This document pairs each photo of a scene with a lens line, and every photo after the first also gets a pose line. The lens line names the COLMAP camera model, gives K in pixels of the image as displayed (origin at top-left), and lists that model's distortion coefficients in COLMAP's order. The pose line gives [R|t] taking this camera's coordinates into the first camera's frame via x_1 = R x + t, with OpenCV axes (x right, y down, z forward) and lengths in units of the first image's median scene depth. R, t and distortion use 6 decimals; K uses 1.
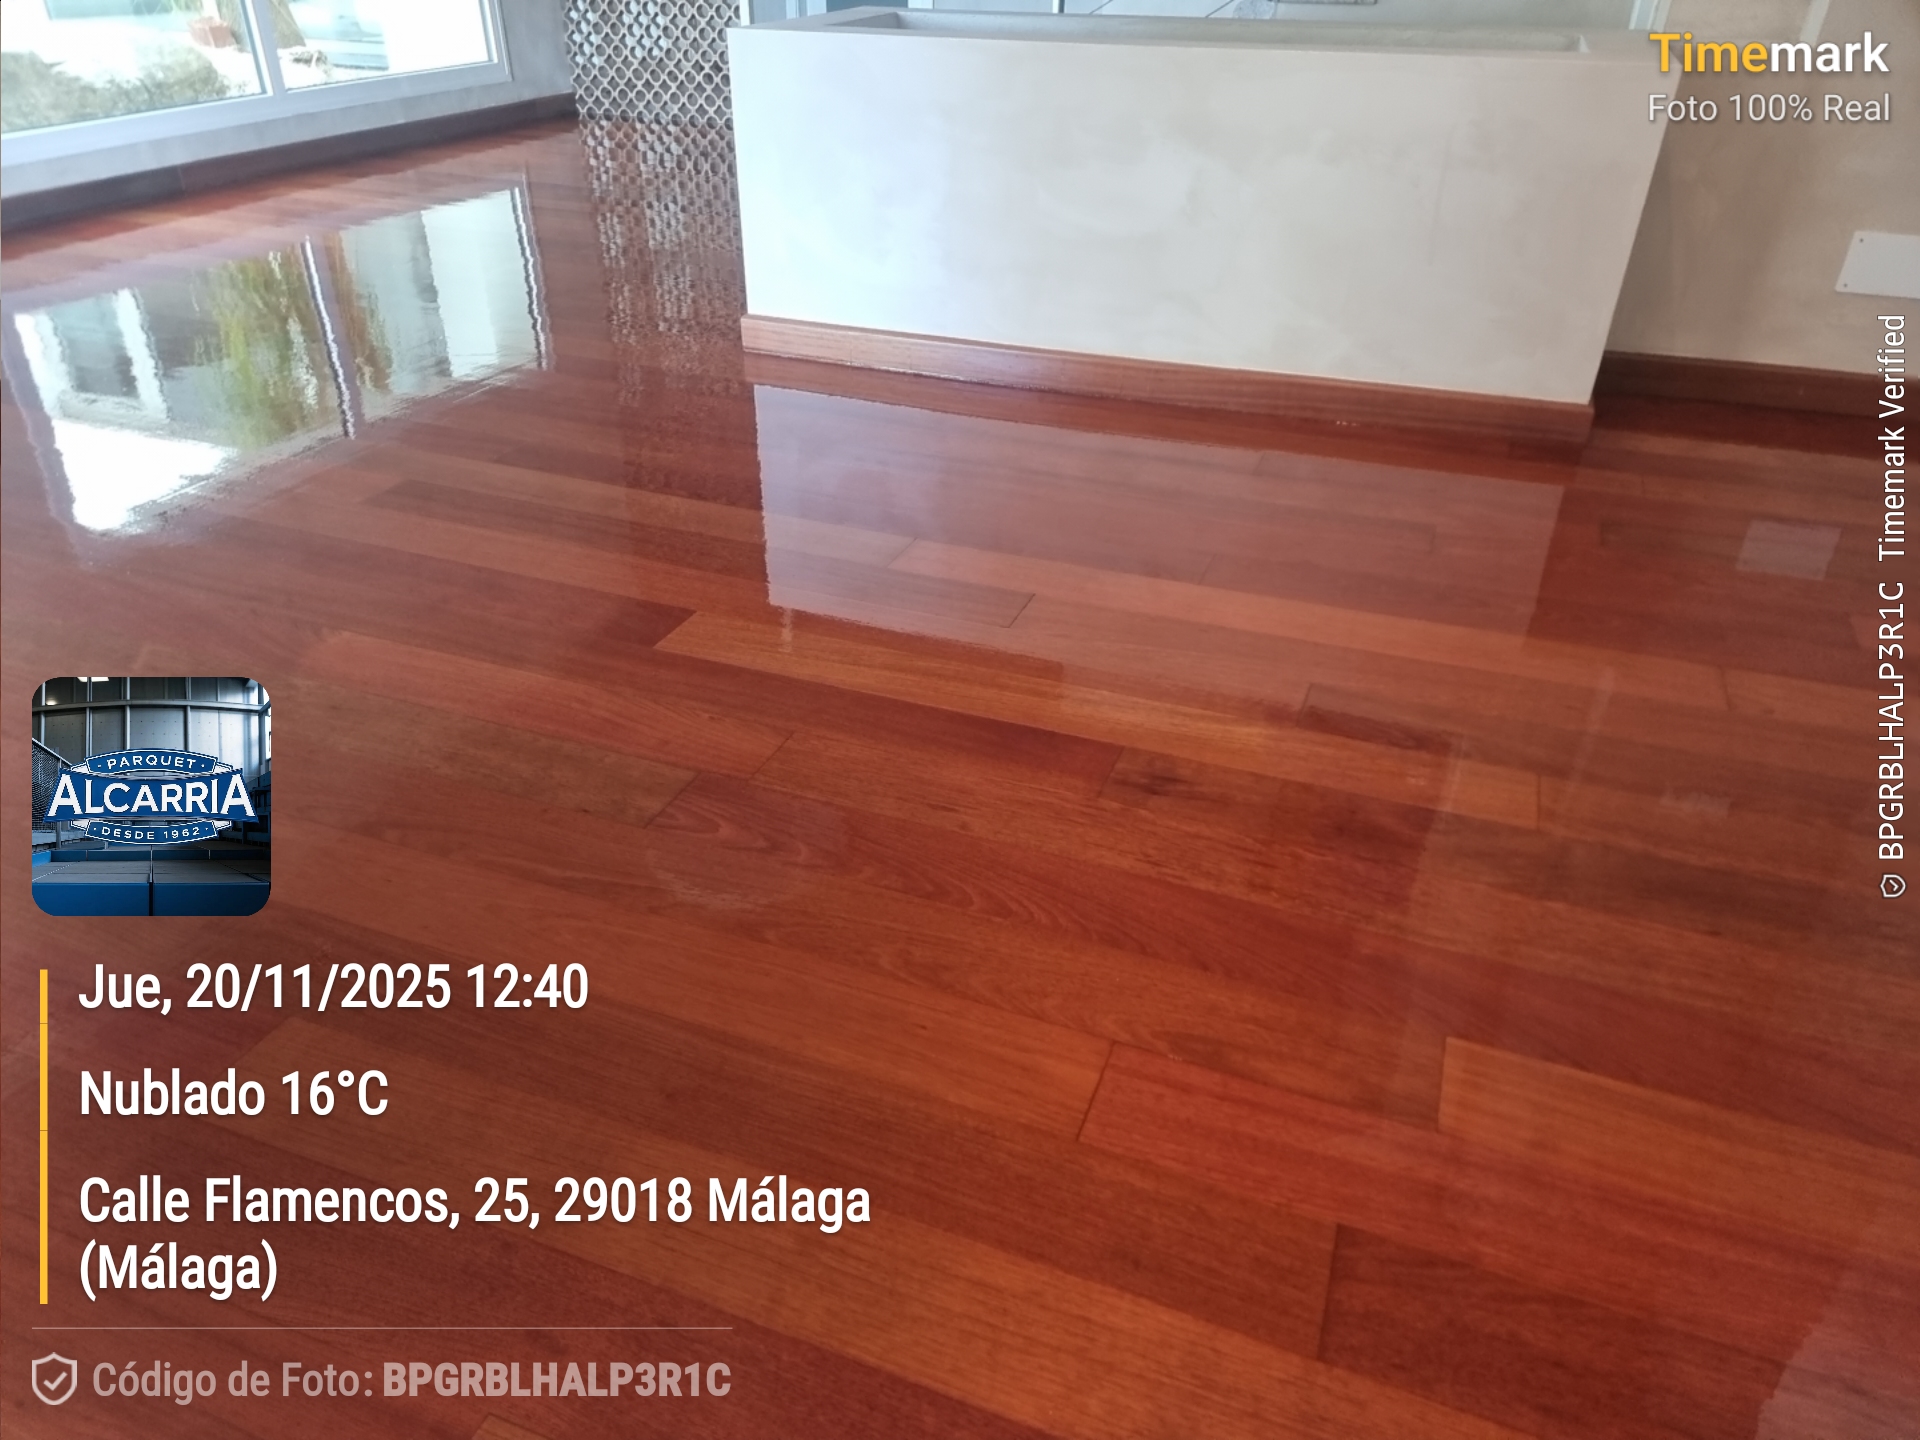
lens RADIAL K [[1356.3, 0, 997.2], [0, 1356.3, 732.5], [0, 0, 1]] dist [0.110217, -0.091836]
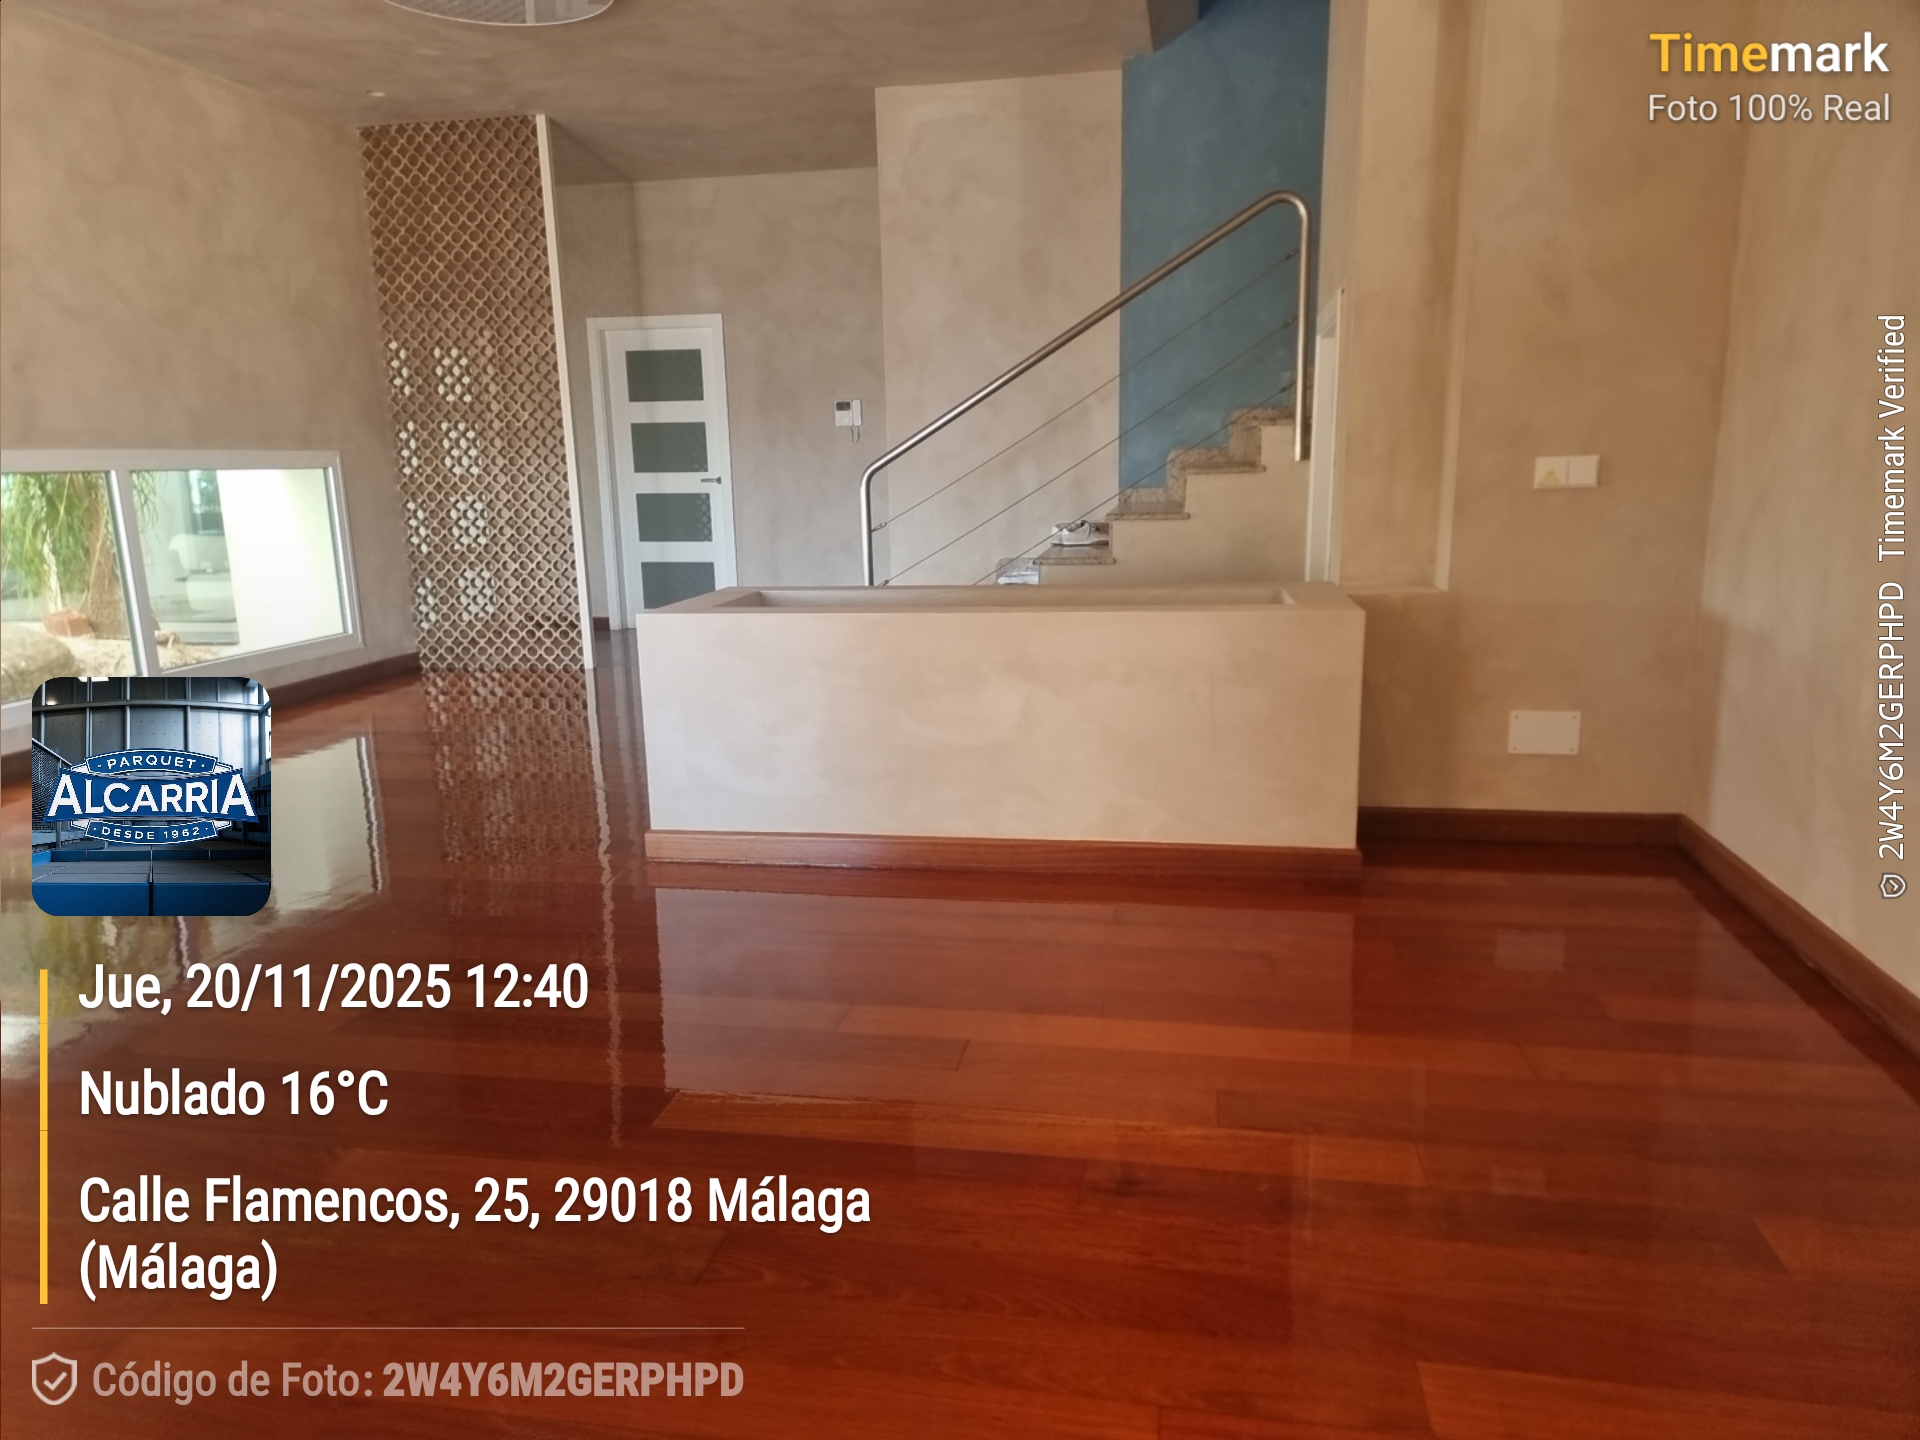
lens RADIAL K [[1344.1, 0, 986.3], [0, 1344.1, 767.3], [0, 0, 1]] dist [0.064781, 0.001591]
pose [[0.982101, -0.072972, 0.173643, -0.109030], [0.122928, 0.946816, -0.297369, 0.016964], [-0.142708, 0.313392, 0.938840, -0.125732]]
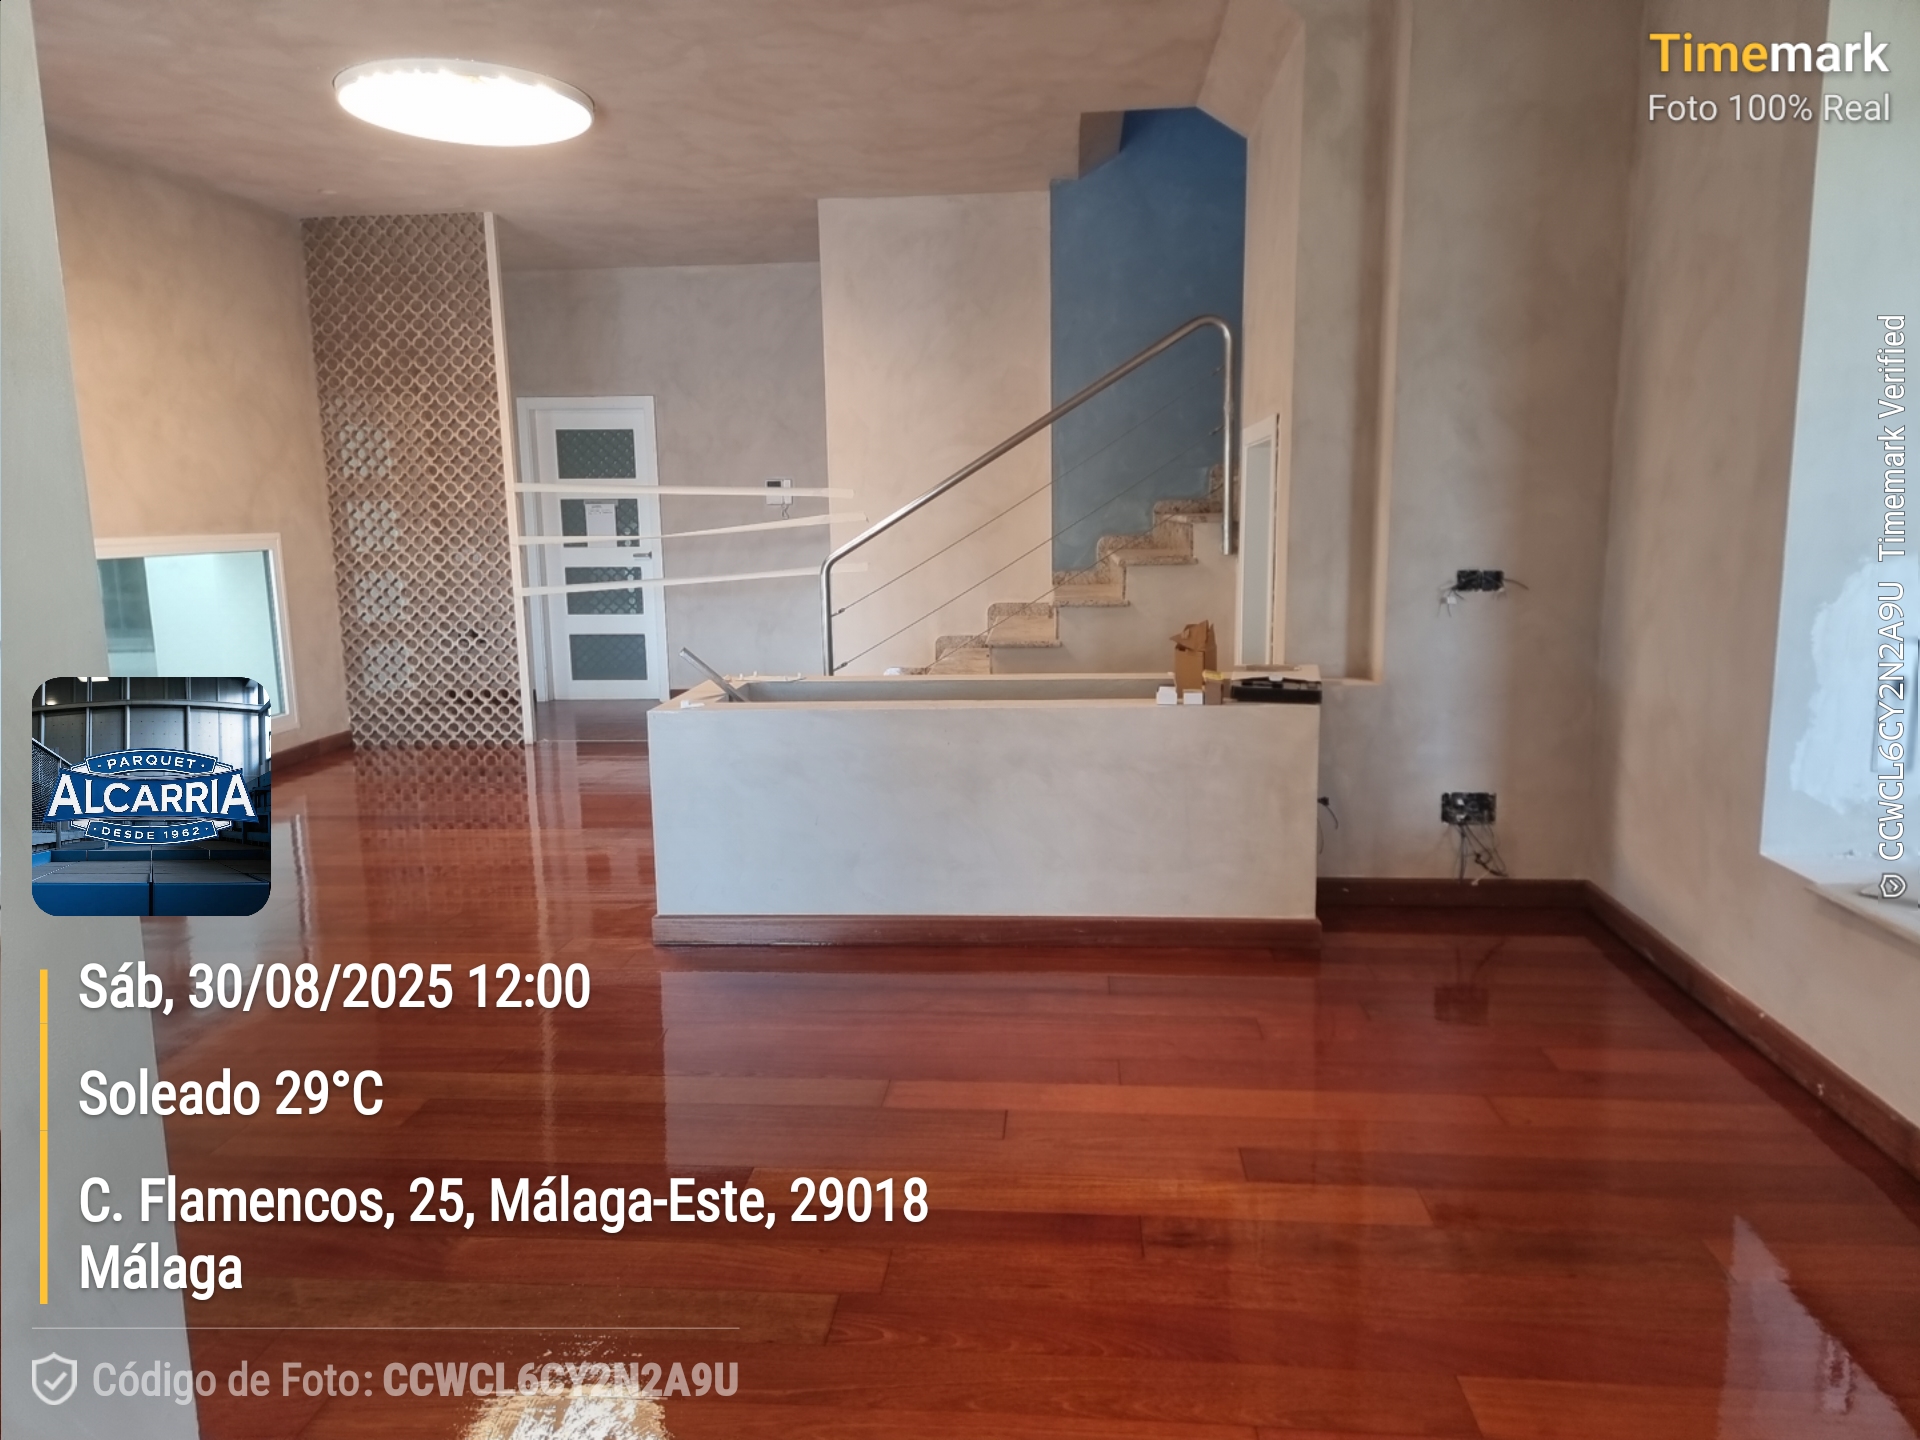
lens RADIAL K [[1356.3, 0, 997.2], [0, 1356.3, 732.5], [0, 0, 1]] dist [0.110217, -0.091836]
pose [[0.957584, -0.072081, 0.278994, -0.245020], [0.168170, 0.926014, -0.337959, 0.002216], [-0.233992, 0.370543, 0.898858, -0.228573]]
